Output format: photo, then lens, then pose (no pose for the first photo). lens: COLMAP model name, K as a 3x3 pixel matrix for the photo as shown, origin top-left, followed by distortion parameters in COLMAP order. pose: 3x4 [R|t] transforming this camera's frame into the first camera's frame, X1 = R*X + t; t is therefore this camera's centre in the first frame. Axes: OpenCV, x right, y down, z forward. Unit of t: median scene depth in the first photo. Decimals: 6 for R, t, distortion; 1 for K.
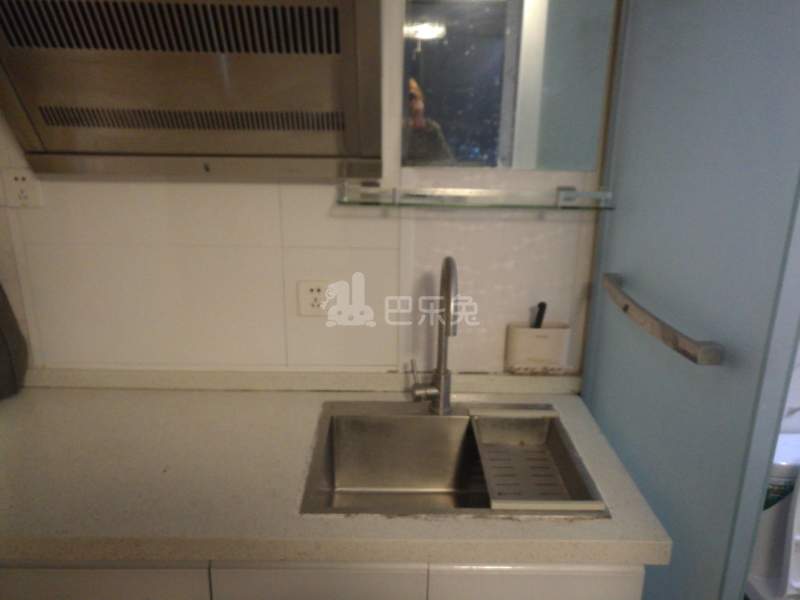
lens RADIAL K [[634.7, 0, 400.0], [0, 634.7, 312.6], [0, 0, 1]] dist [0.009366, 0.005302]
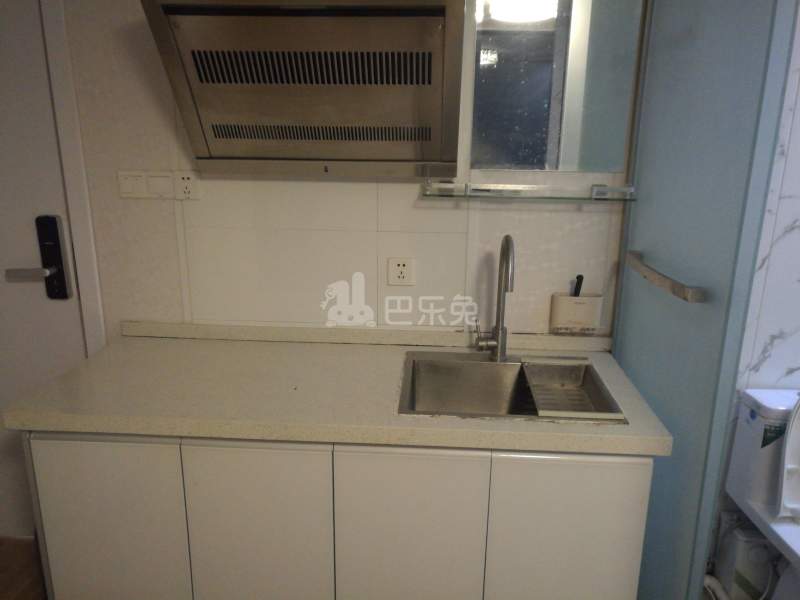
lens RADIAL K [[634.7, 0, 400.0], [0, 634.7, 312.6], [0, 0, 1]] dist [0.009366, 0.005302]
pose [[0.997428, 0.014840, -0.070122, -0.045610], [-0.017096, 0.999352, -0.031677, 0.106451], [0.069606, 0.032794, 0.997035, -0.293295]]
